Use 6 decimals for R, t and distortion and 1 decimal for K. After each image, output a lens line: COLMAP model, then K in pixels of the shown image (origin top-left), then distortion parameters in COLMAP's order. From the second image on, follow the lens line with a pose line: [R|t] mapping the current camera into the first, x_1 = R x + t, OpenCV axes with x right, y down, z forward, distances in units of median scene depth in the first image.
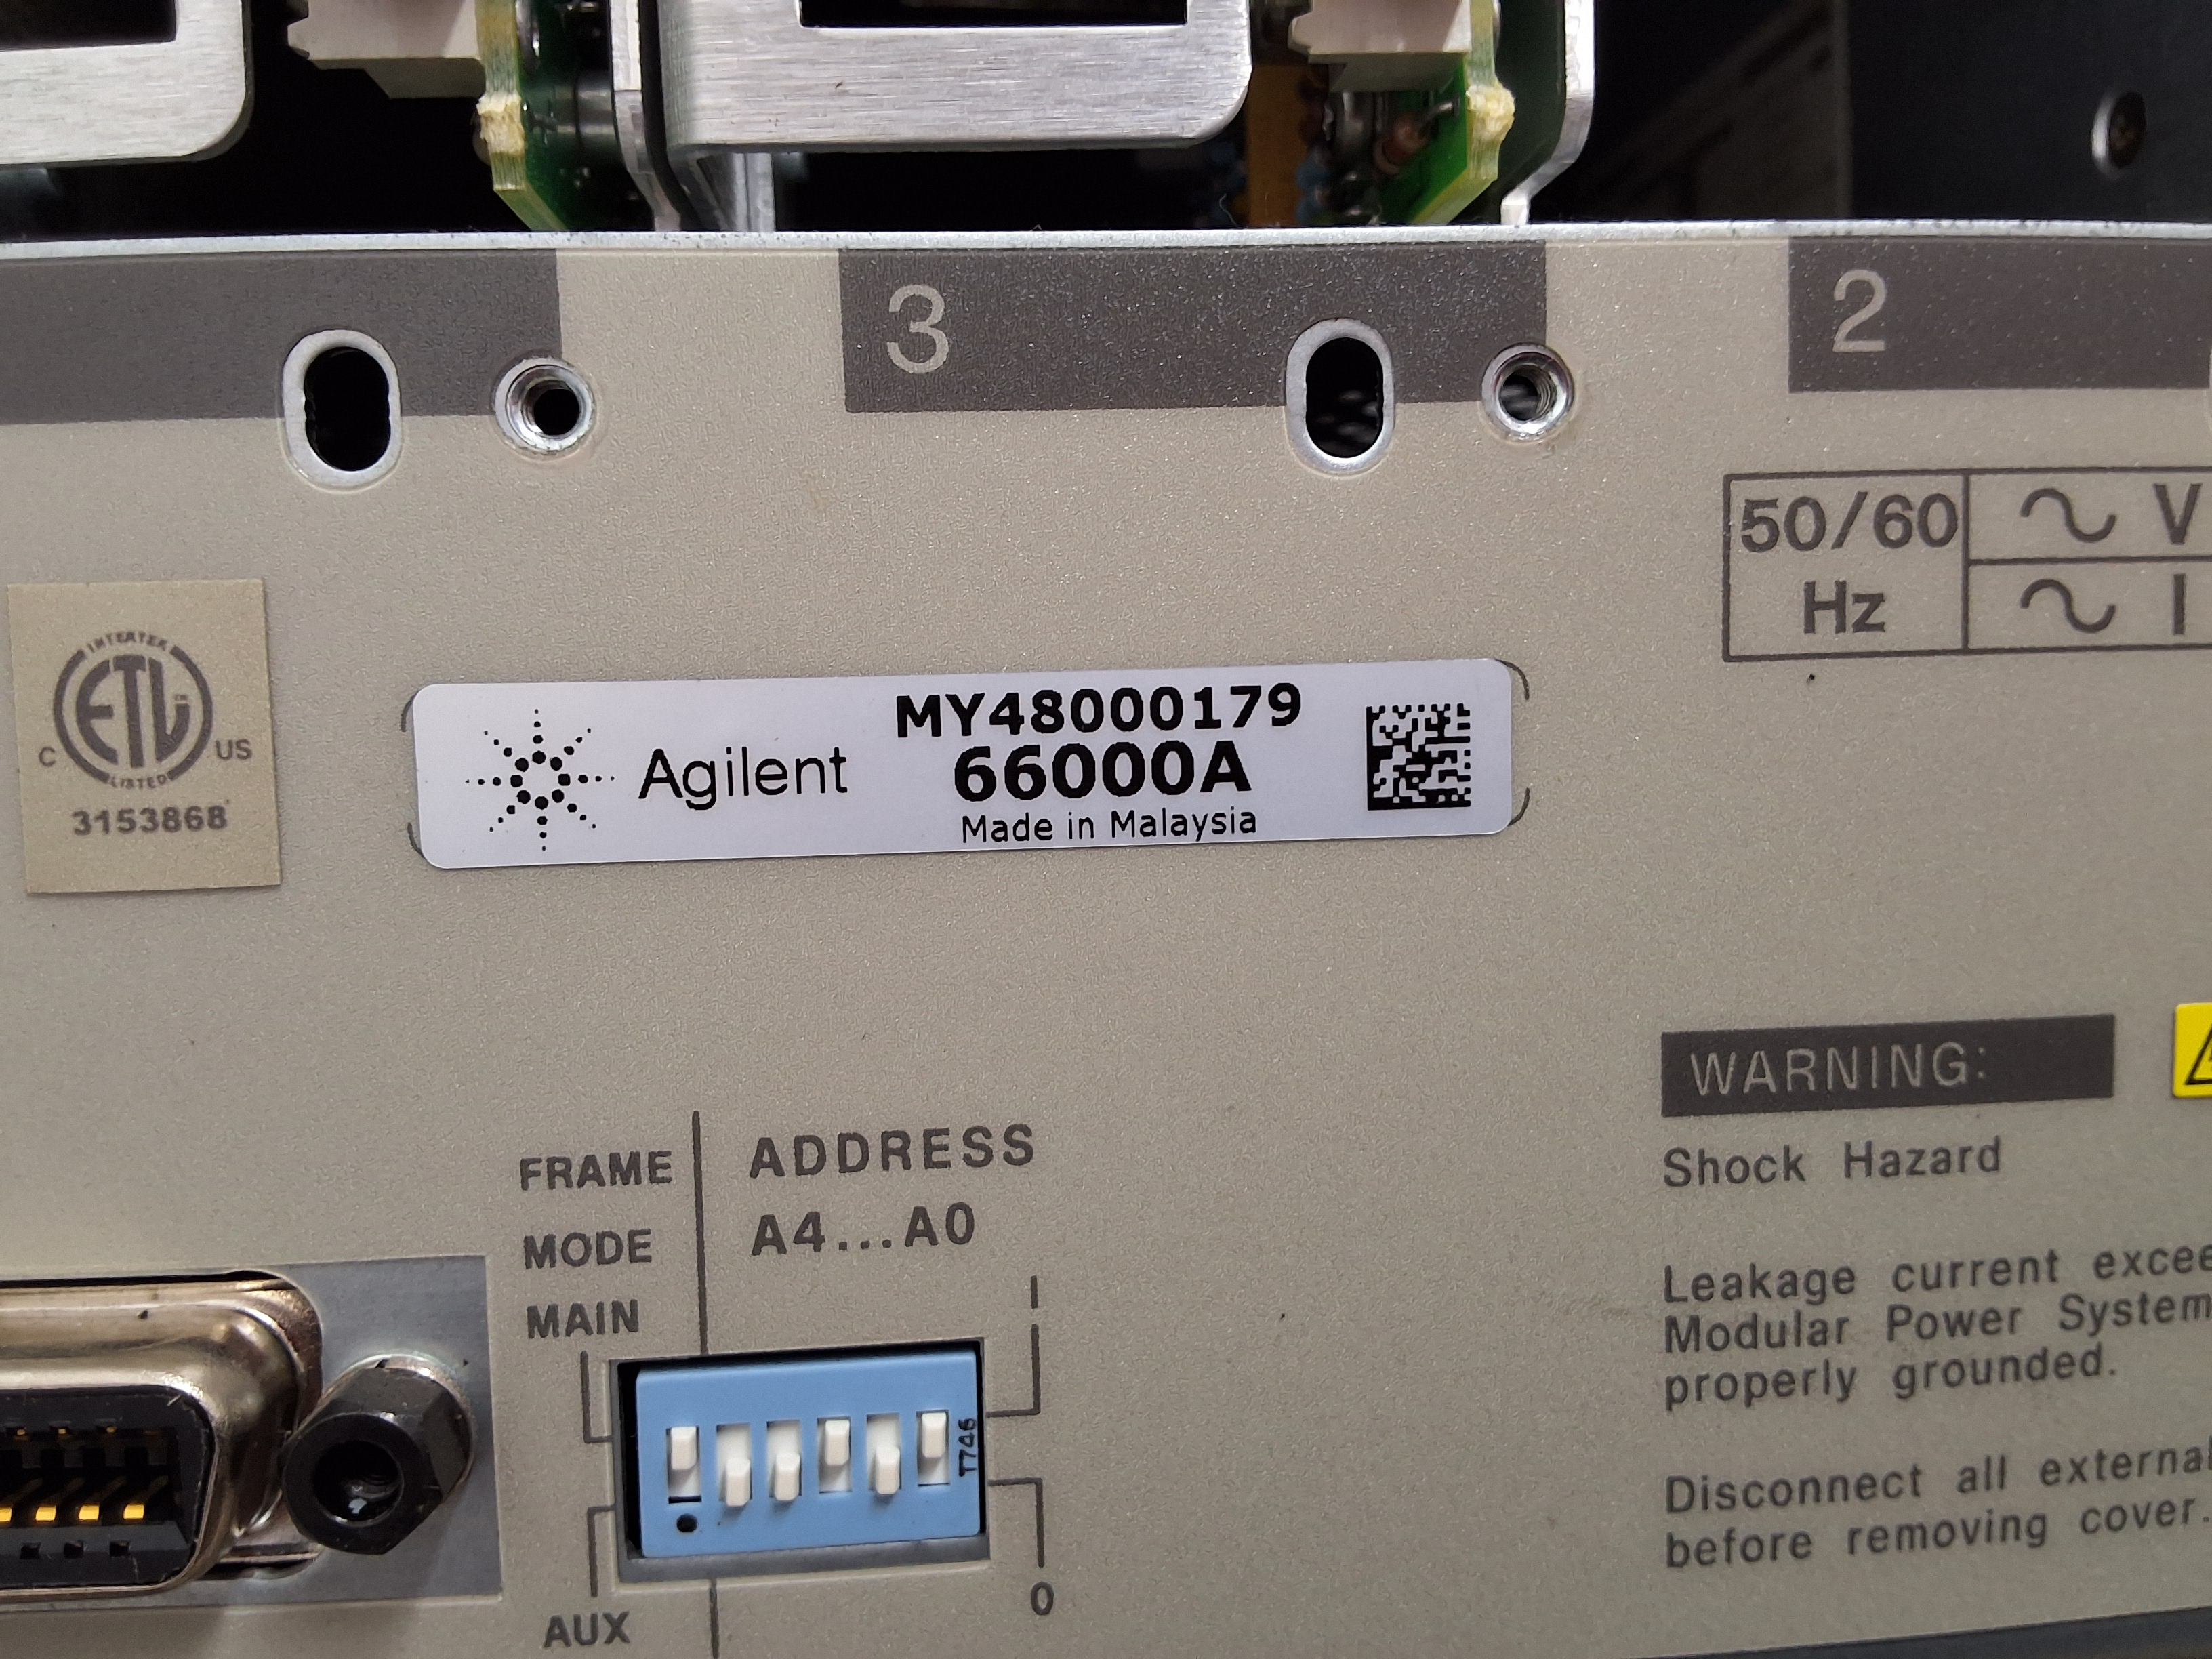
lens RADIAL K [[1779.8, 0, 1075.8], [0, 1779.8, 835.5], [0, 0, 1]] dist [0.145663, -0.278540]
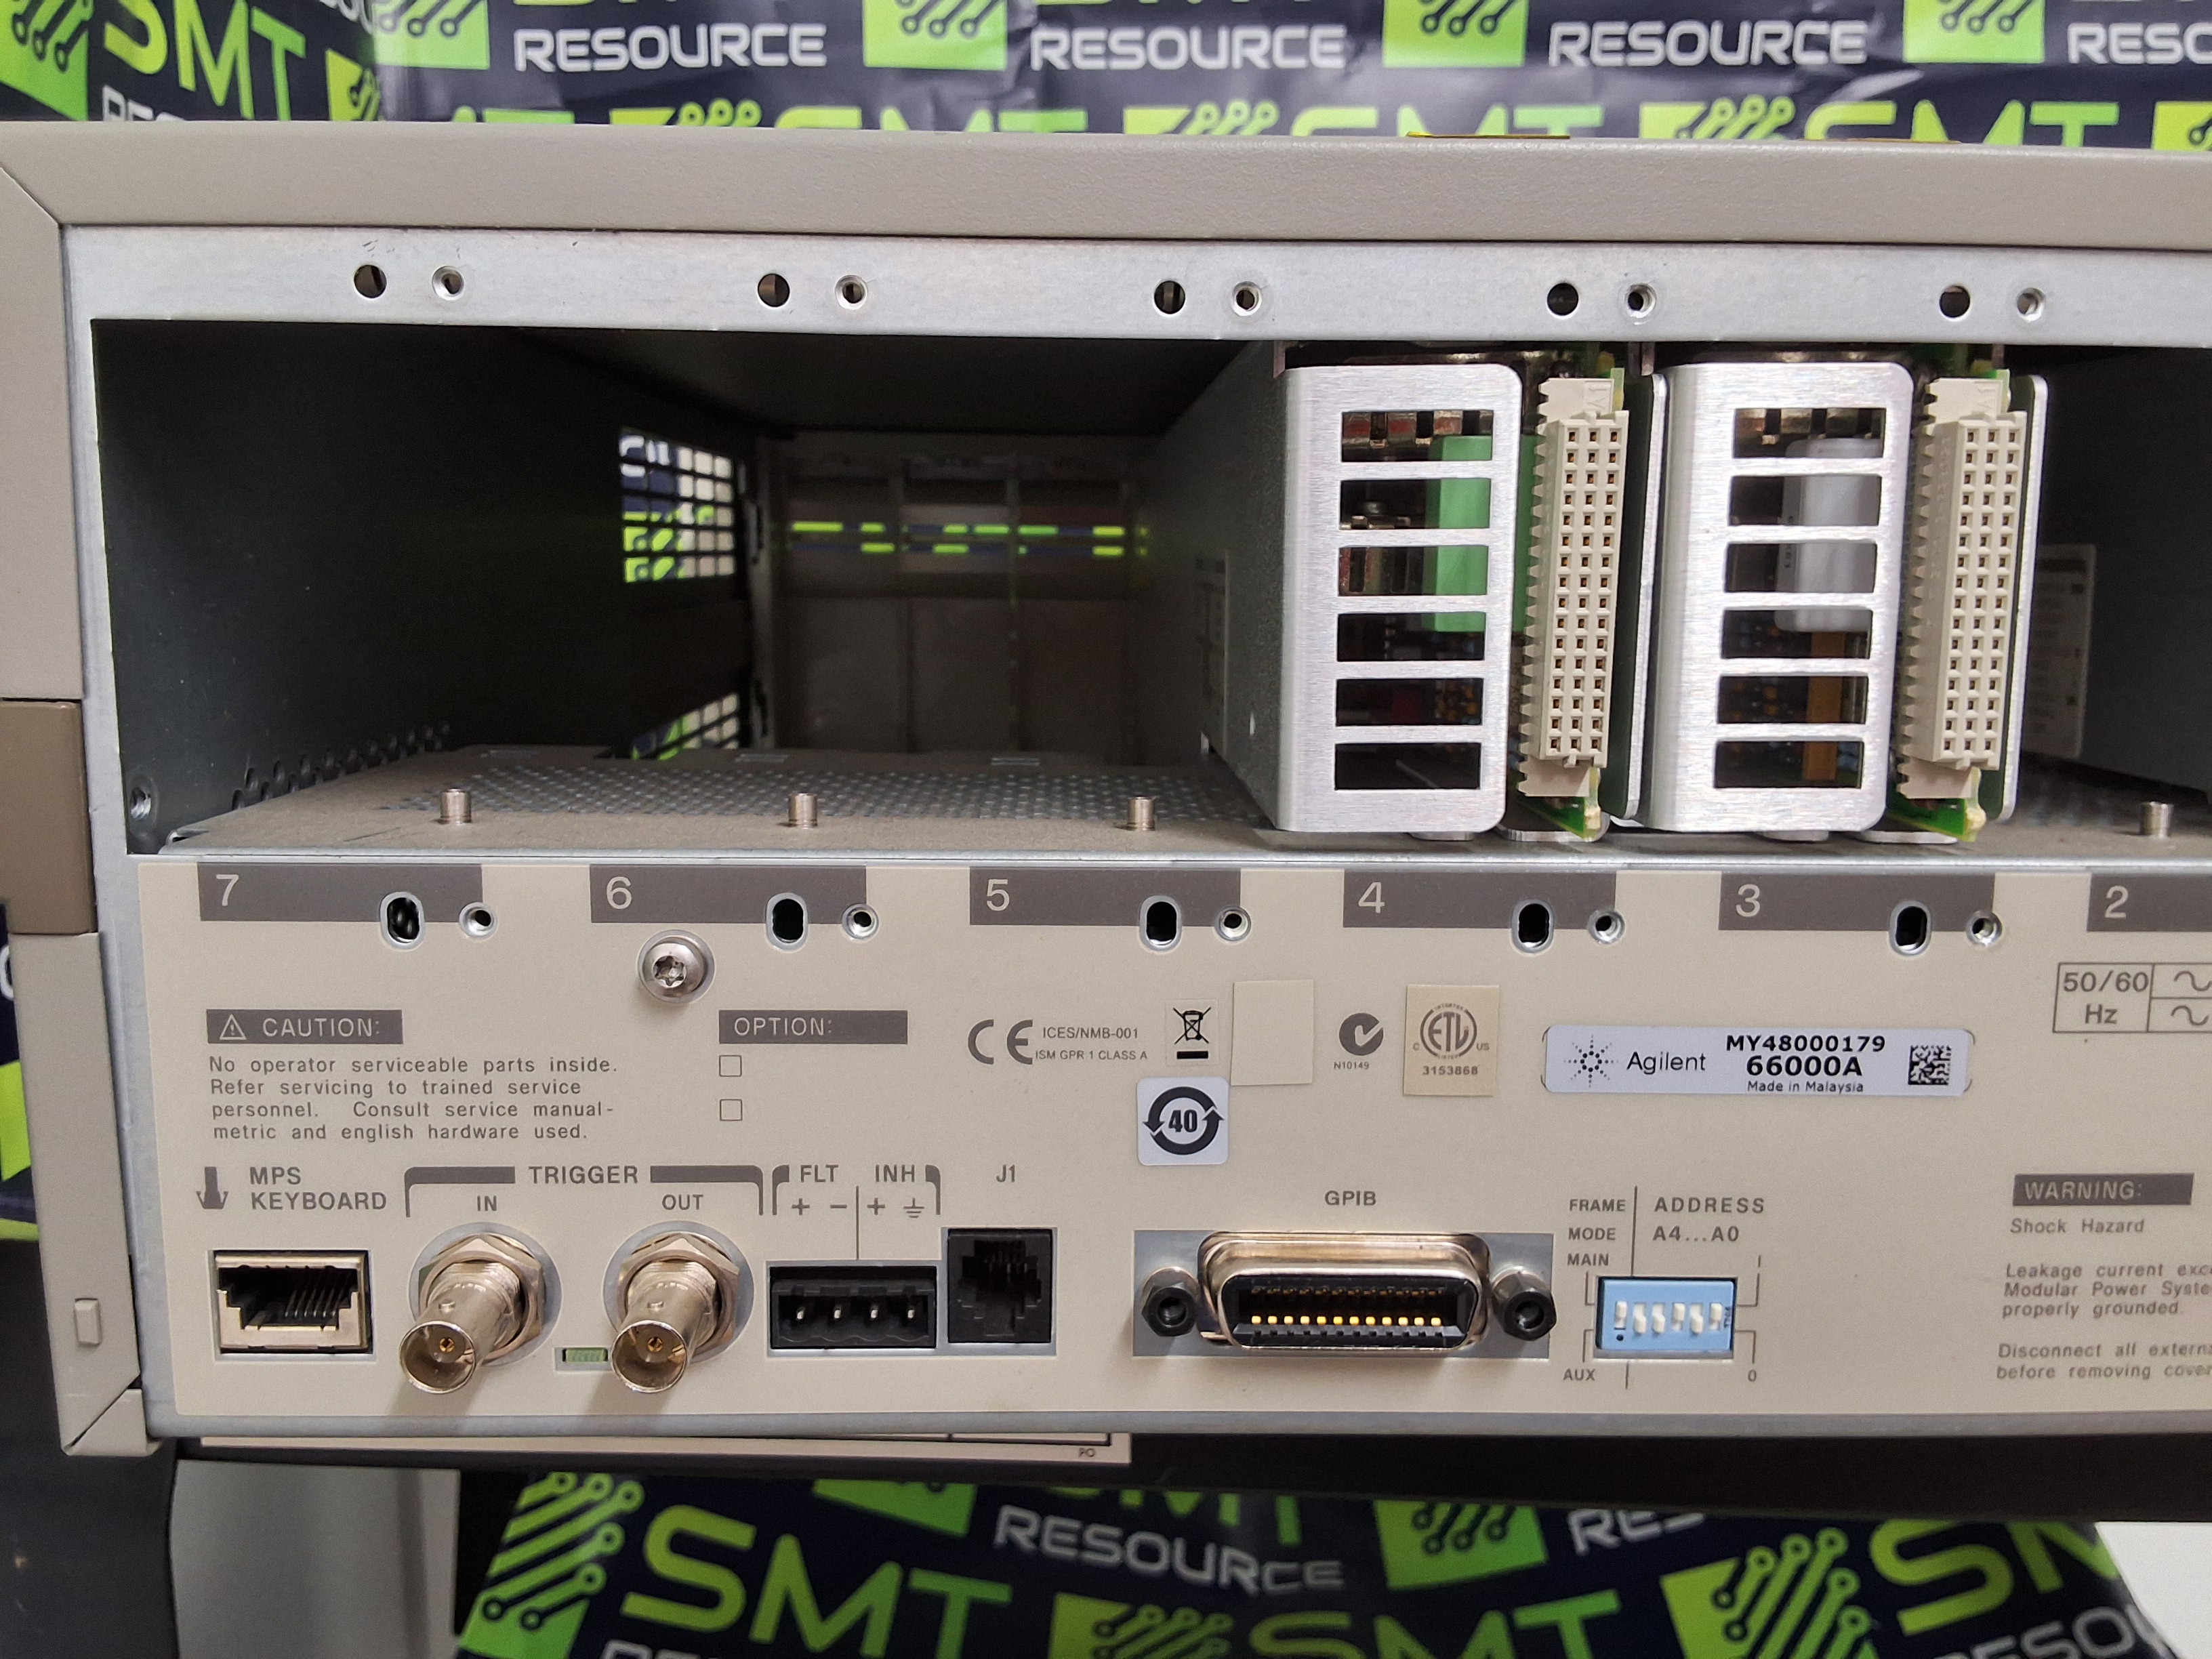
lens RADIAL K [[1792.3, 0, 1096.9], [0, 1792.3, 830.6], [0, 0, 1]] dist [0.132265, -0.232938]
pose [[0.997957, 0.044209, -0.046130, -0.886602], [-0.040778, 0.996510, 0.072836, -0.517954], [0.049189, -0.070806, 0.996277, -1.624549]]
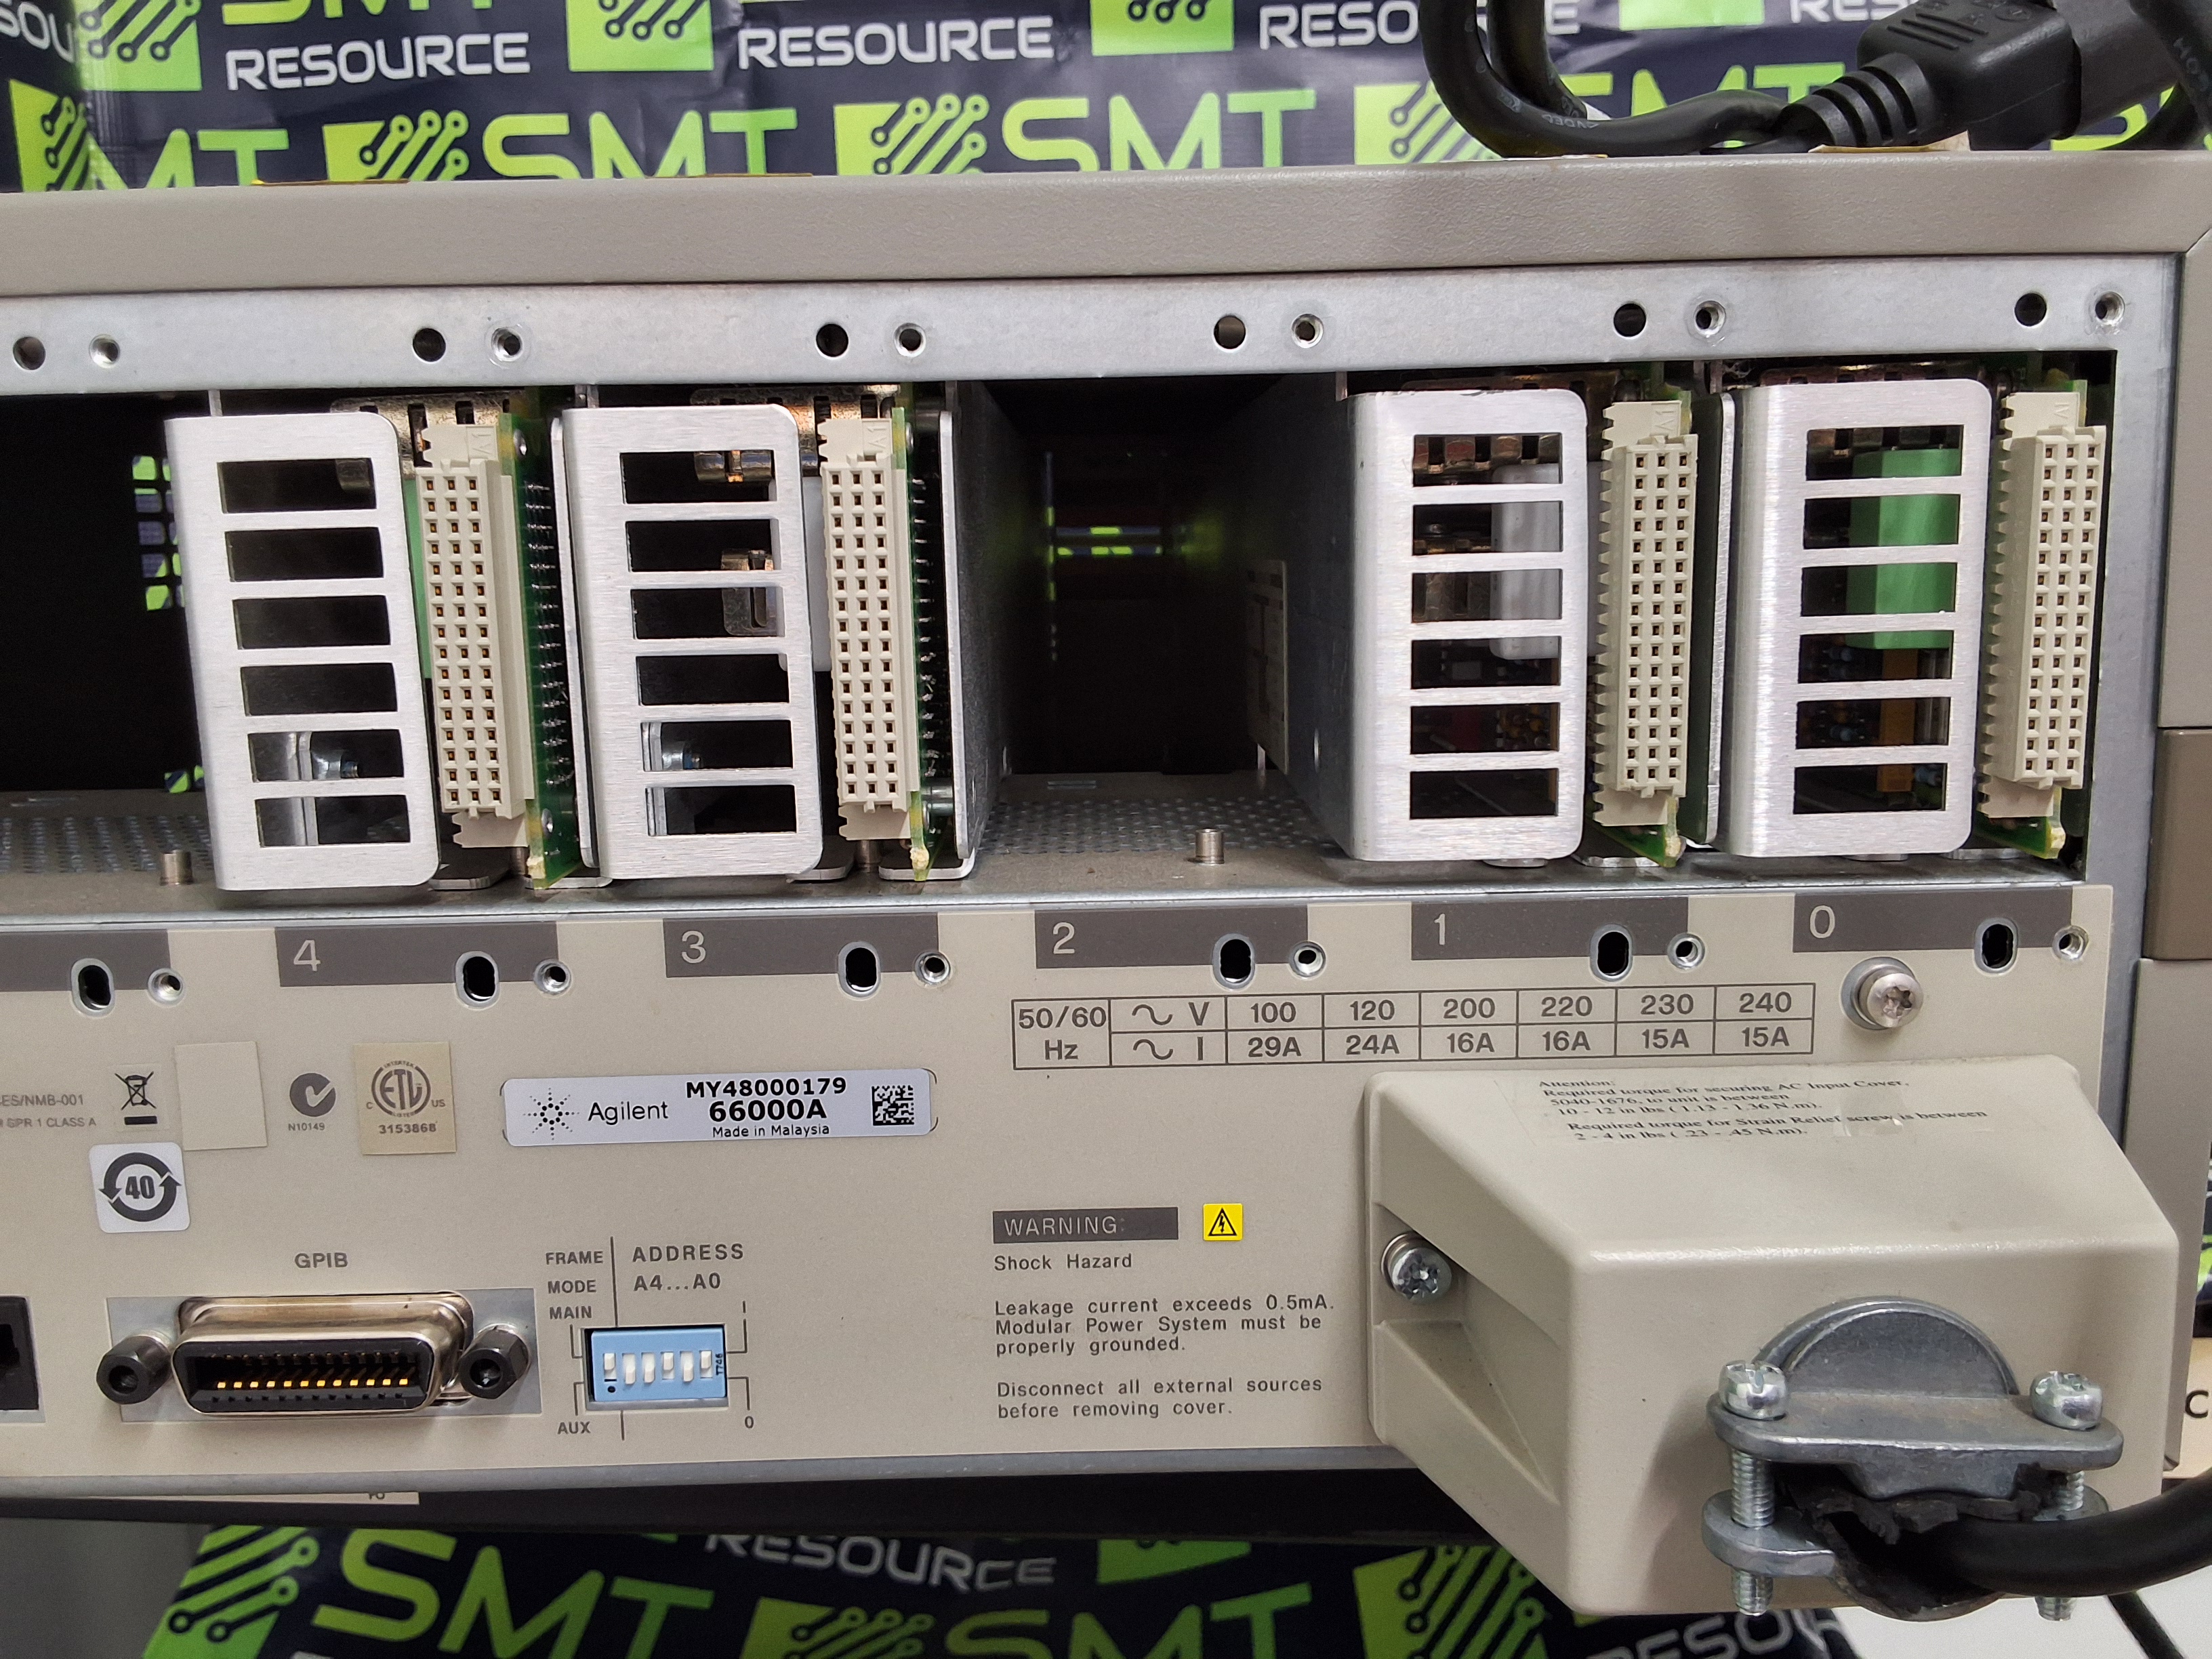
lens RADIAL K [[1783.3, 0, 1105.2], [0, 1783.3, 829.9], [0, 0, 1]] dist [0.144297, -0.240895]
pose [[0.997673, 0.018631, -0.065581, 0.652386], [-0.013027, 0.996307, 0.084864, -0.655095], [0.066920, -0.083812, 0.994232, -1.485333]]
